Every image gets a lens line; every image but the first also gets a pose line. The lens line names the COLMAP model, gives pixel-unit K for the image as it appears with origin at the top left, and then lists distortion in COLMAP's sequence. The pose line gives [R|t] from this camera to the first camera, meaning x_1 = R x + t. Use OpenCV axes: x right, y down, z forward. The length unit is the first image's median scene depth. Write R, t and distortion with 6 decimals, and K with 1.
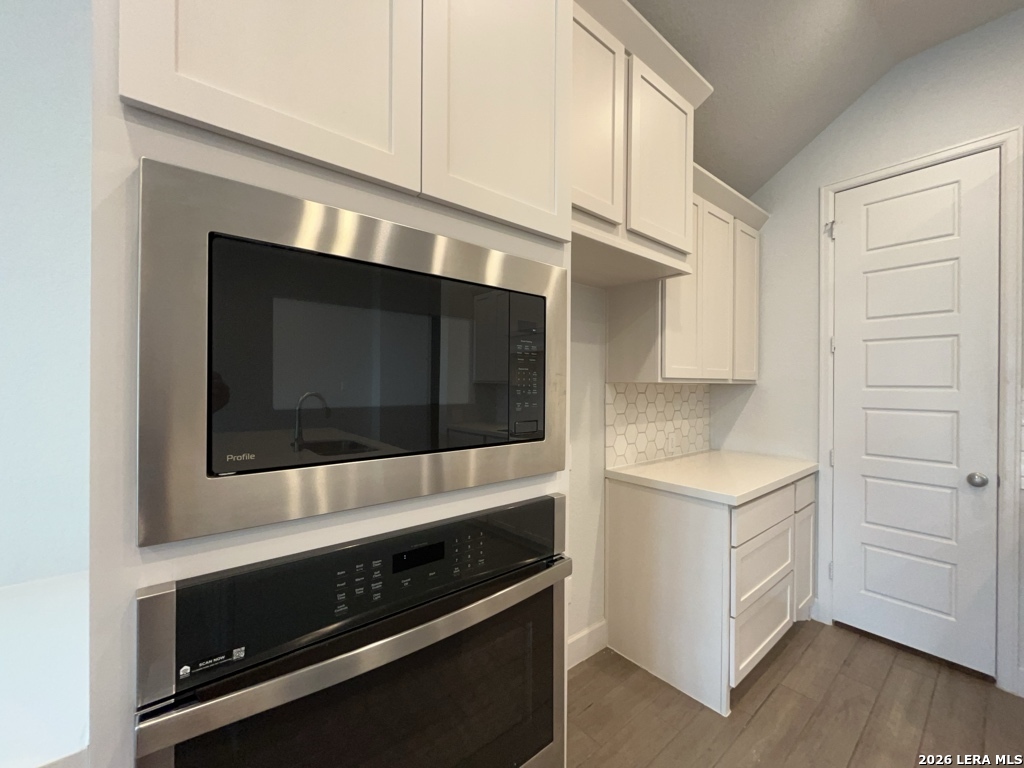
lens RADIAL K [[415.7, 0, 514.8], [0, 415.7, 382.7], [0, 0, 1]] dist [-0.002045, 0.000082]
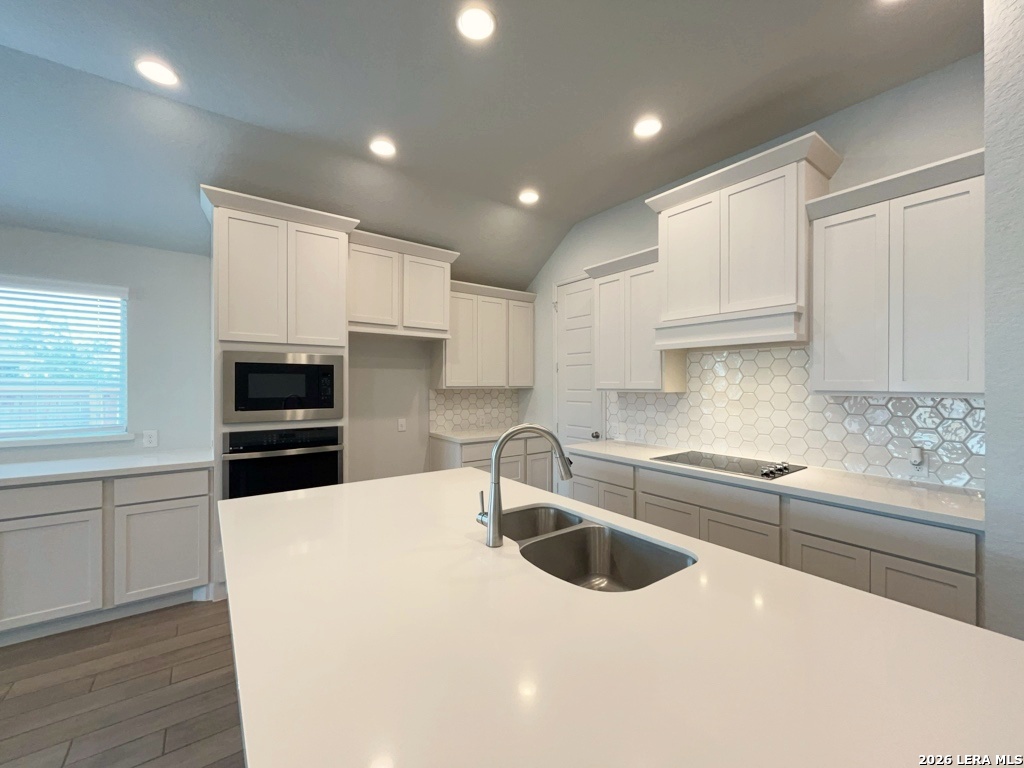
lens RADIAL K [[415.7, 0, 514.8], [0, 415.7, 383.8], [0, 0, 1]] dist [-0.002045, 0.000082]
pose [[0.998372, -0.008498, -0.056401, 0.840548], [0.008430, 0.999963, -0.001448, -0.018892], [0.056411, 0.000970, 0.998407, -1.099131]]
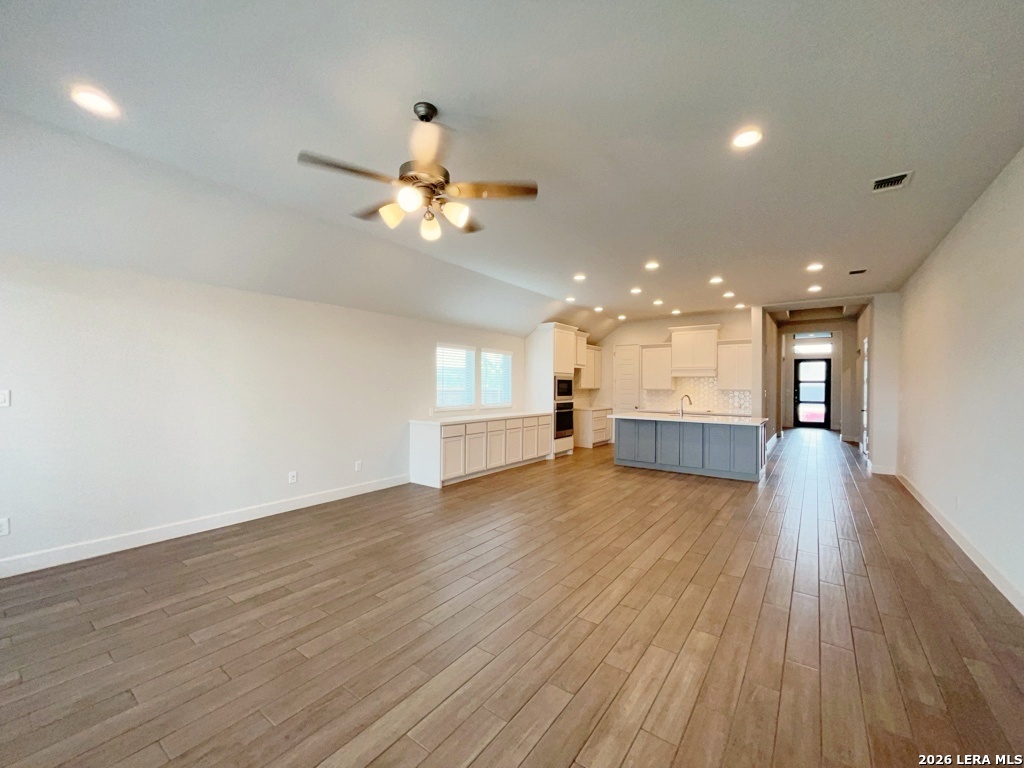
lens RADIAL K [[415.7, 0, 508.3], [0, 415.7, 383.4], [0, 0, 1]] dist [-0.002045, 0.000082]
pose [[0.972018, -0.001521, 0.234900, -1.731160], [0.003242, 0.999971, -0.006939, -0.033274], [-0.234883, 0.007506, 0.971995, -3.810080]]
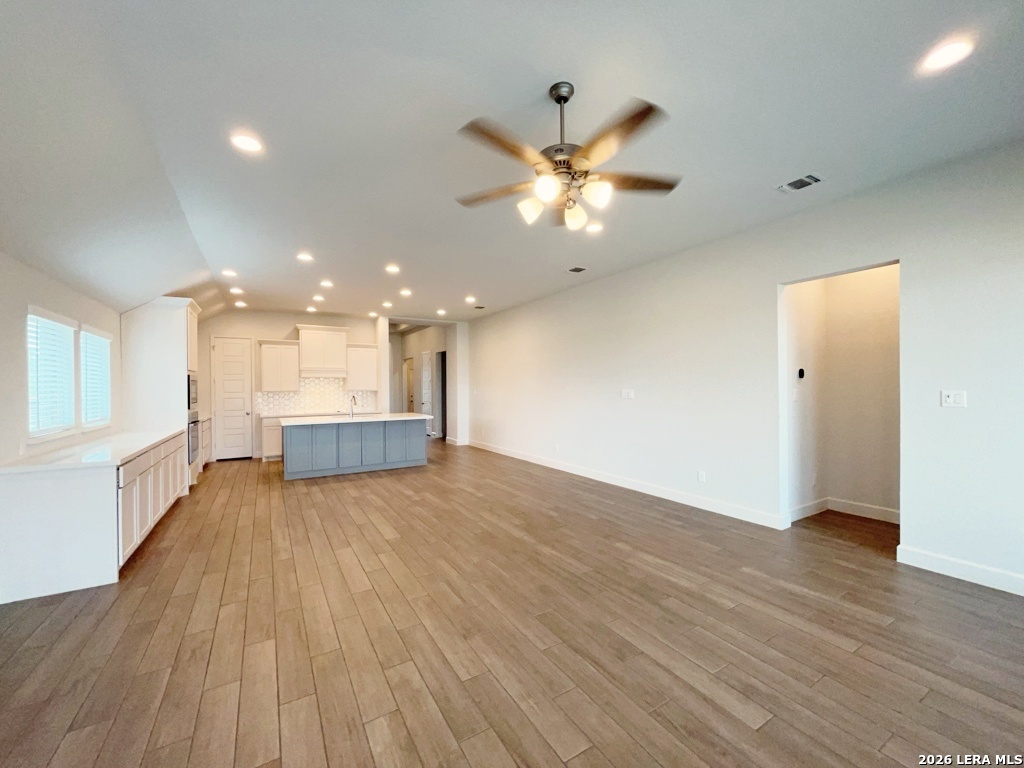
lens RADIAL K [[415.7, 0, 520.9], [0, 415.7, 381.9], [0, 0, 1]] dist [-0.002045, 0.000082]
pose [[0.149469, -0.001099, 0.988766, -3.040949], [0.013800, 0.999904, -0.000974, -0.055055], [-0.988670, 0.013791, 0.149470, -2.388044]]
